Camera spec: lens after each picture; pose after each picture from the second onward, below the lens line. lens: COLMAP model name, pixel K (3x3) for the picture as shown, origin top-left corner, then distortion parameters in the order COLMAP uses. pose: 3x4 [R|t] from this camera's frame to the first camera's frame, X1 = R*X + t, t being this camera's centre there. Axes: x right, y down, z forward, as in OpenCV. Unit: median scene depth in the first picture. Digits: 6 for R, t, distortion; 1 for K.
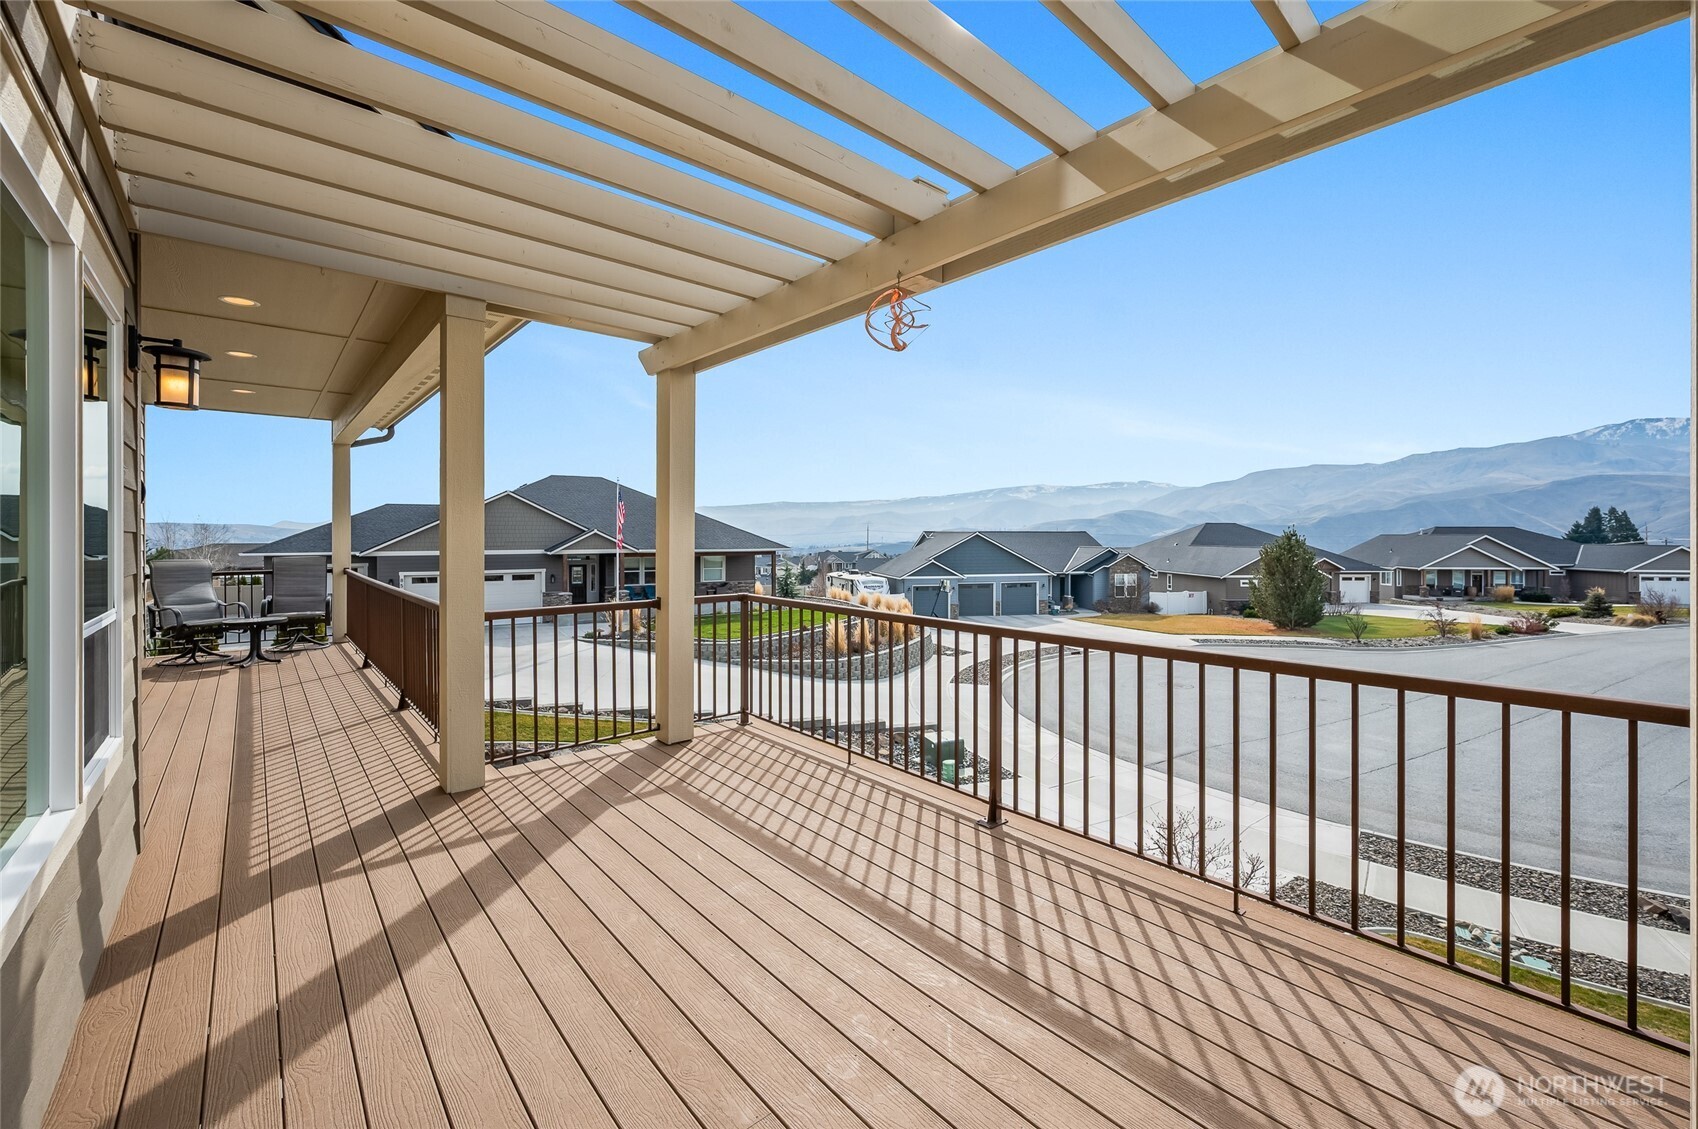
lens RADIAL K [[683.7, 0, 849.1], [0, 683.7, 519.8], [0, 0, 1]] dist [0.013563, 0.000143]
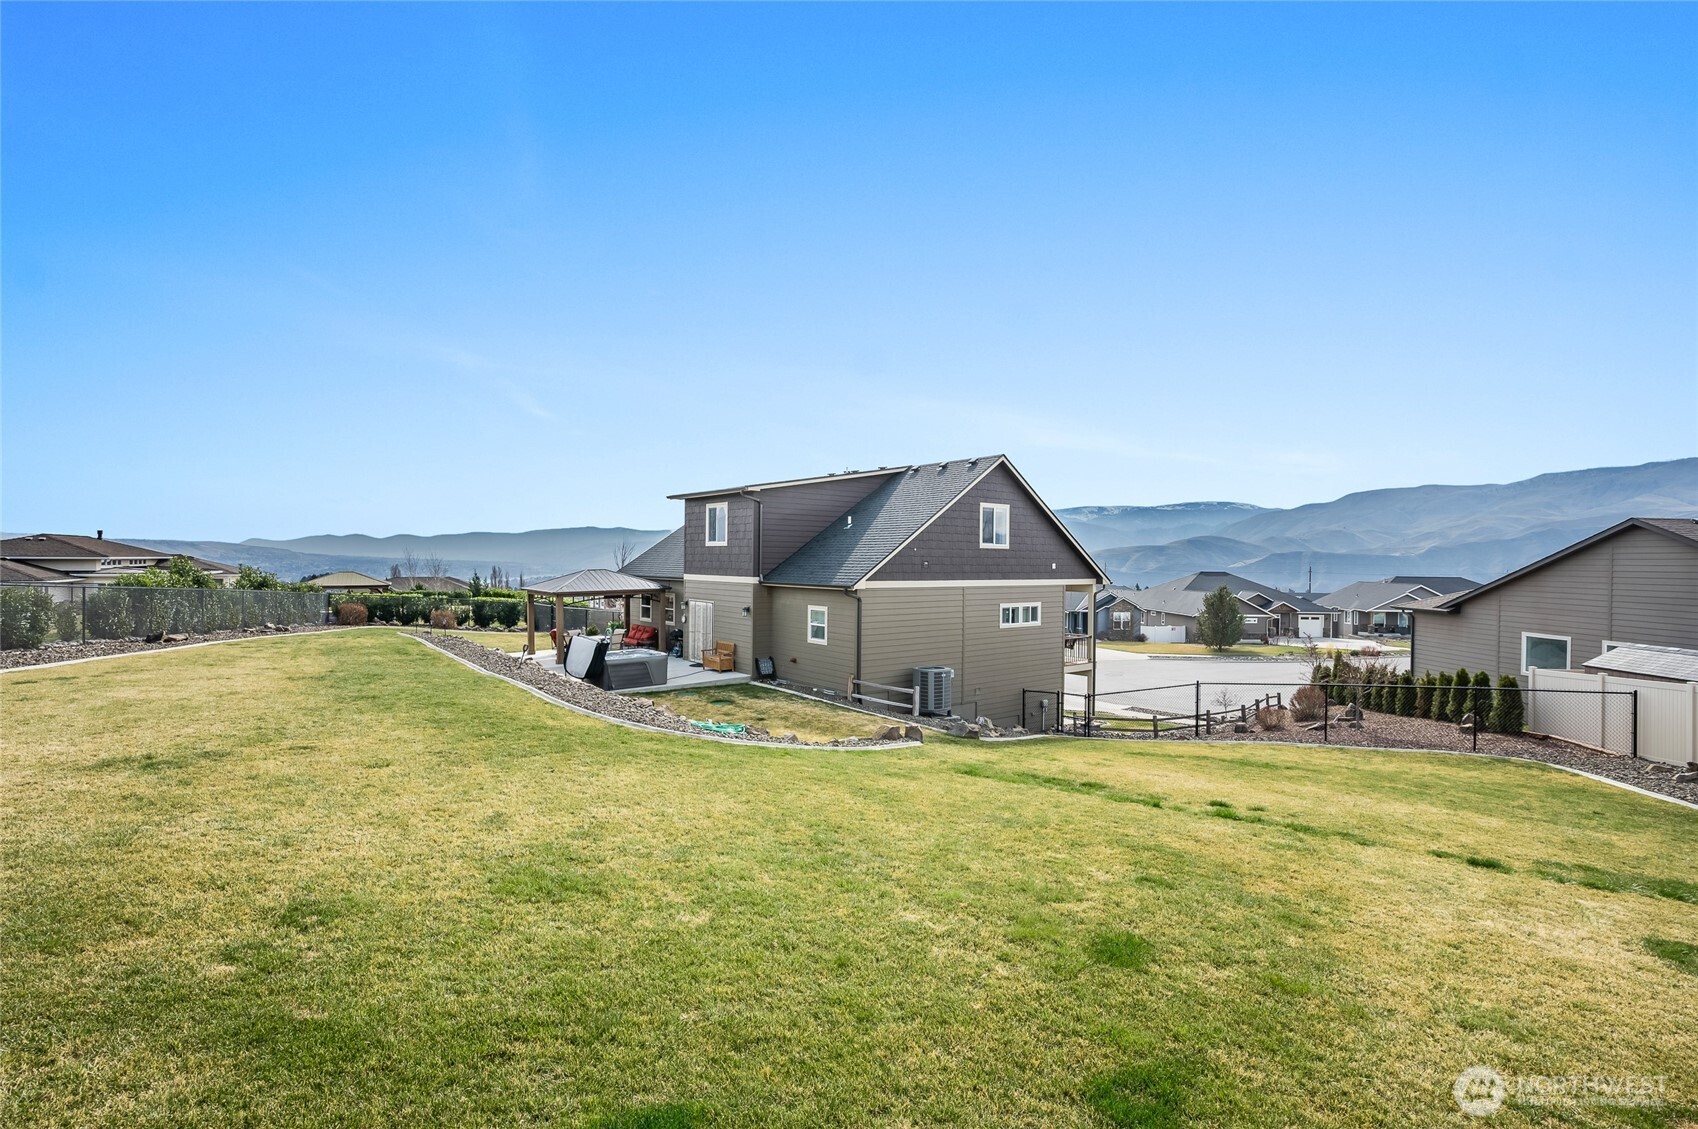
lens RADIAL K [[768.9, 0, 849.0], [0, 768.9, 564.5], [0, 0, 1]] dist [-0.000832, -0.000158]
pose [[0.998997, 0.012637, -0.042963, -0.077417], [-0.011487, 0.999572, 0.026907, -0.051562], [0.043284, -0.026386, 0.998714, -0.554941]]
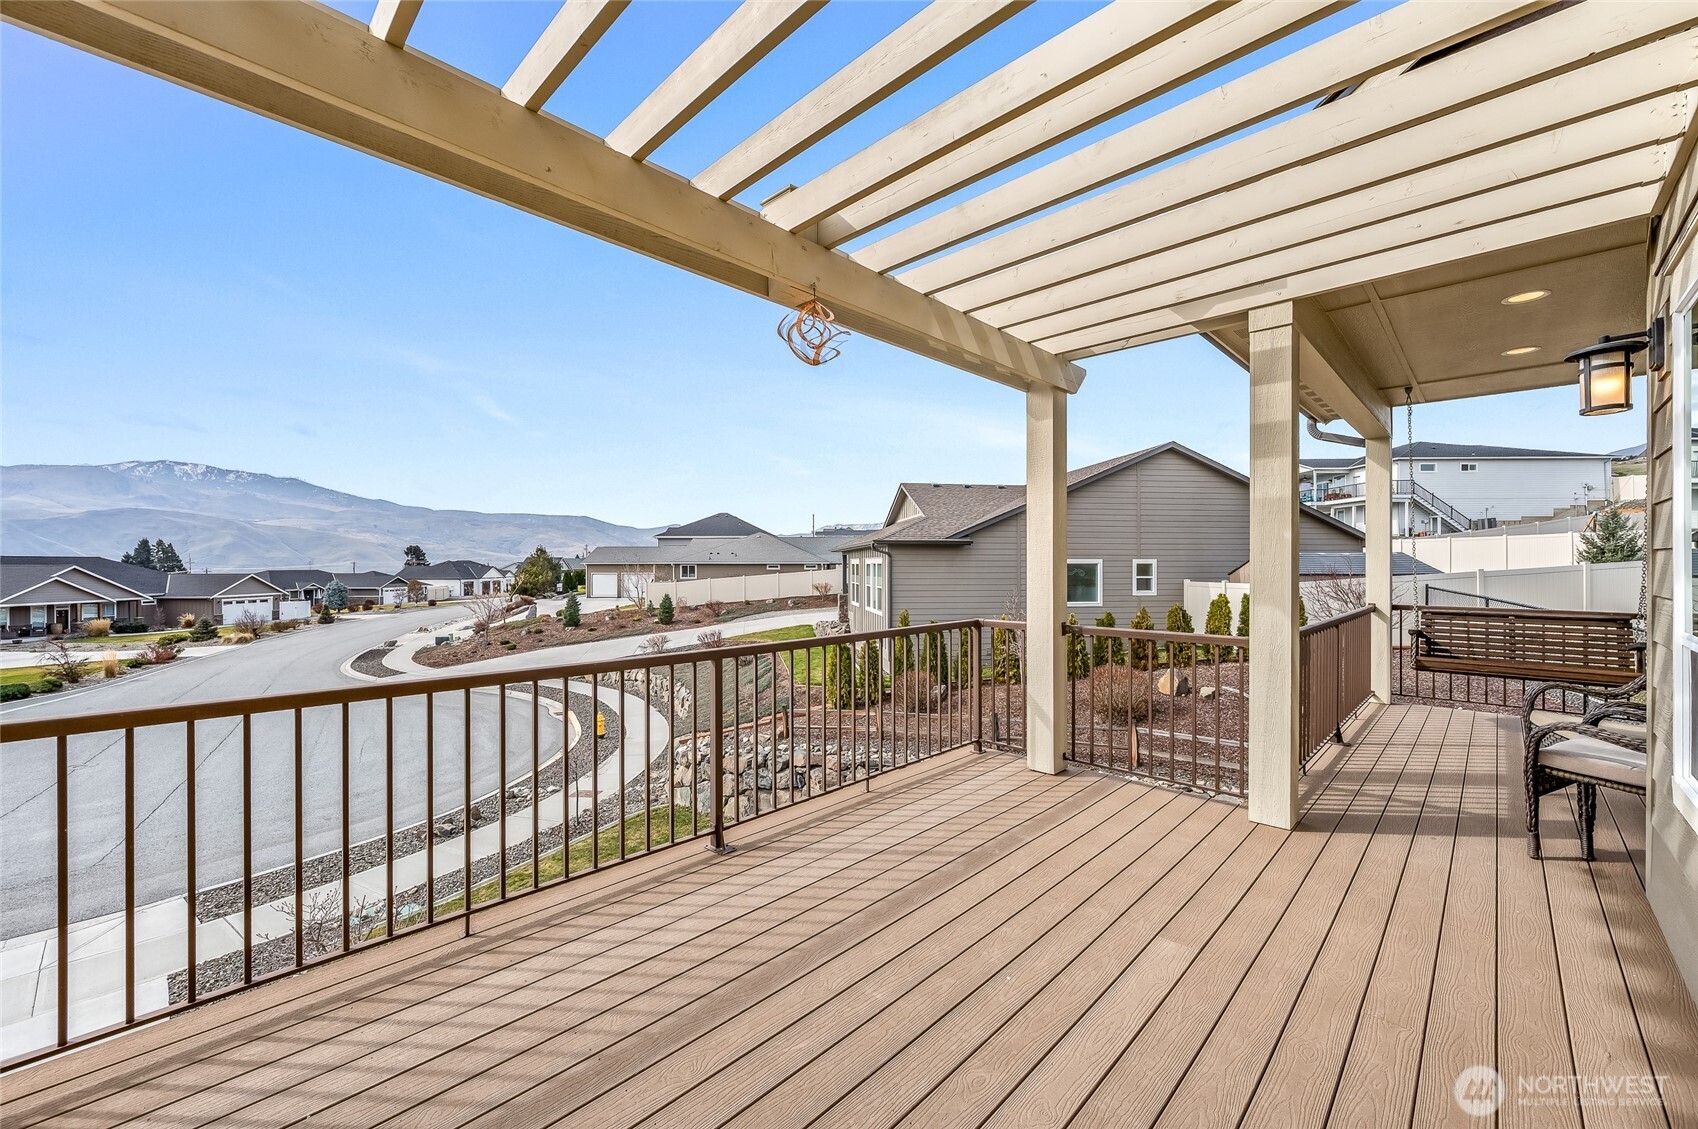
lens RADIAL K [[661.8, 0, 849.0], [0, 661.8, 564.5], [0, 0, 1]] dist [0.013078, 0.000117]
pose [[-0.070876, -0.000385, 0.997485, -0.048305], [-0.019583, 0.999808, -0.001005, 0.002123], [-0.997293, -0.019605, -0.070870, 0.057422]]
